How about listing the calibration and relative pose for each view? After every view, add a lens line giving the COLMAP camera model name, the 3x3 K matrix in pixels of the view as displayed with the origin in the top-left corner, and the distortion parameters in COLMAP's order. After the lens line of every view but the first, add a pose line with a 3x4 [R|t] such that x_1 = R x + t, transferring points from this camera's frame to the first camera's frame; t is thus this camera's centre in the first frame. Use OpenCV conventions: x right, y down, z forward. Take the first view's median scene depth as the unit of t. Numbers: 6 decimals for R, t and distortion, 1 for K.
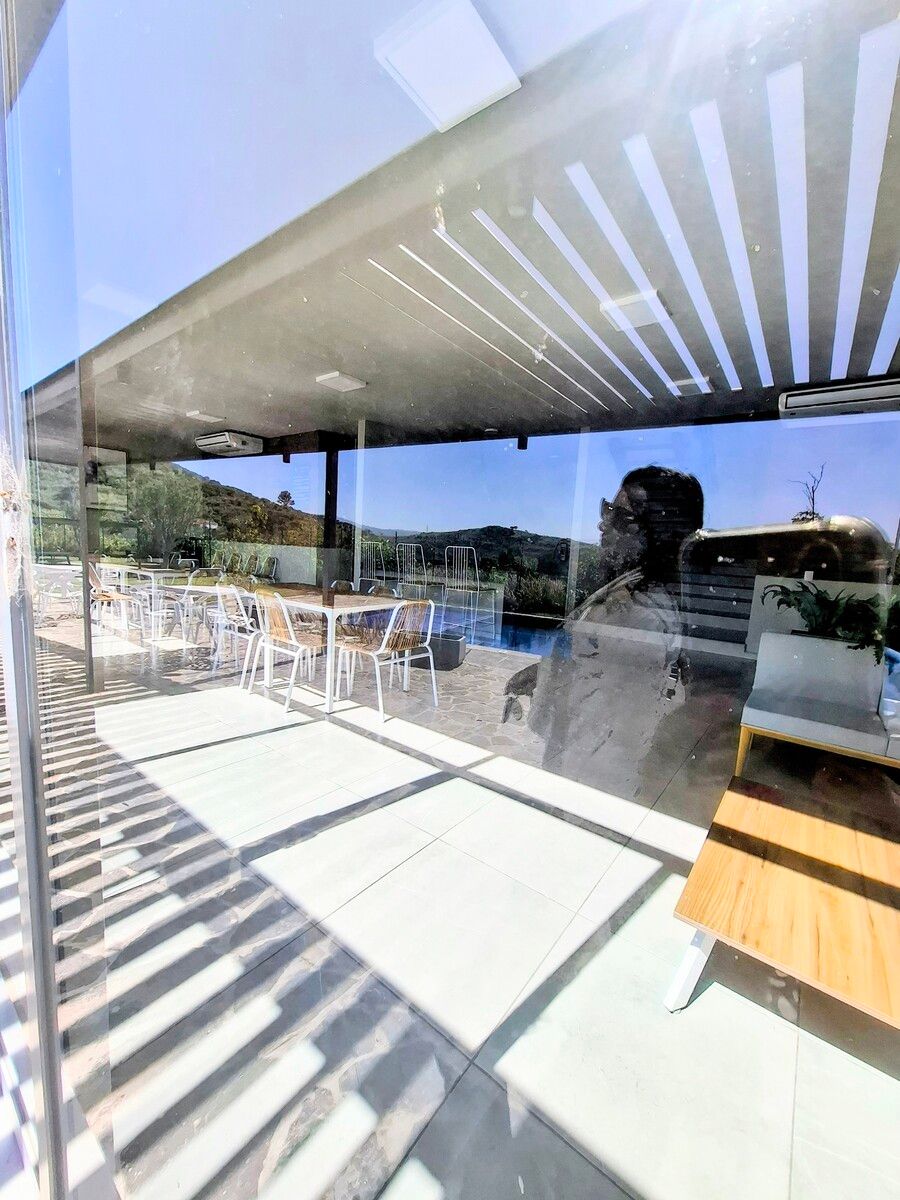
lens RADIAL K [[482.1, 0, 450.0], [0, 482.1, 600.0], [0, 0, 1]] dist [-0.001119, 0.000017]
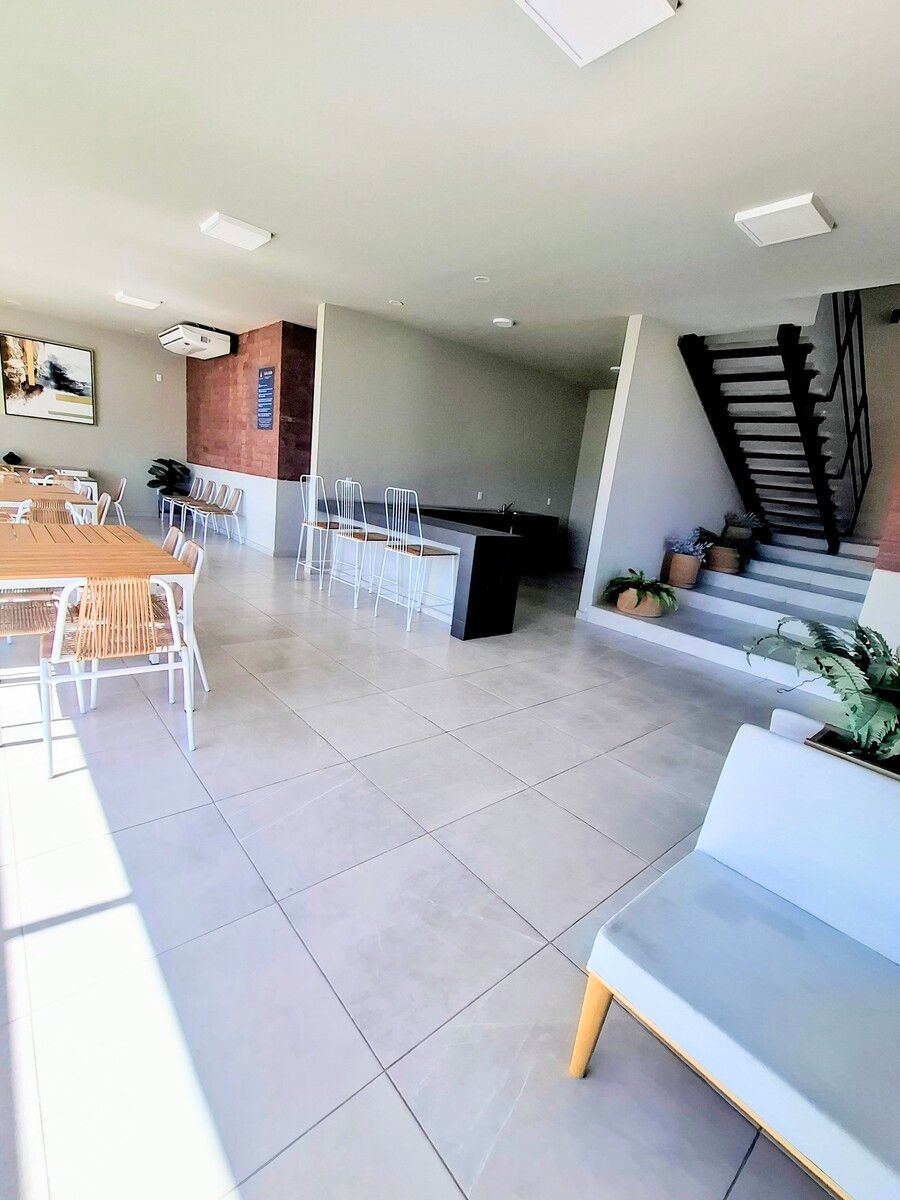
lens RADIAL K [[522.7, 0, 450.0], [0, 522.7, 600.0], [0, 0, 1]] dist [-0.000934, -0.000023]
pose [[0.980903, 0.093172, -0.170731, 0.239620], [-0.073567, 0.990312, 0.117771, -0.041879], [0.180050, -0.102962, 0.978254, 0.257103]]
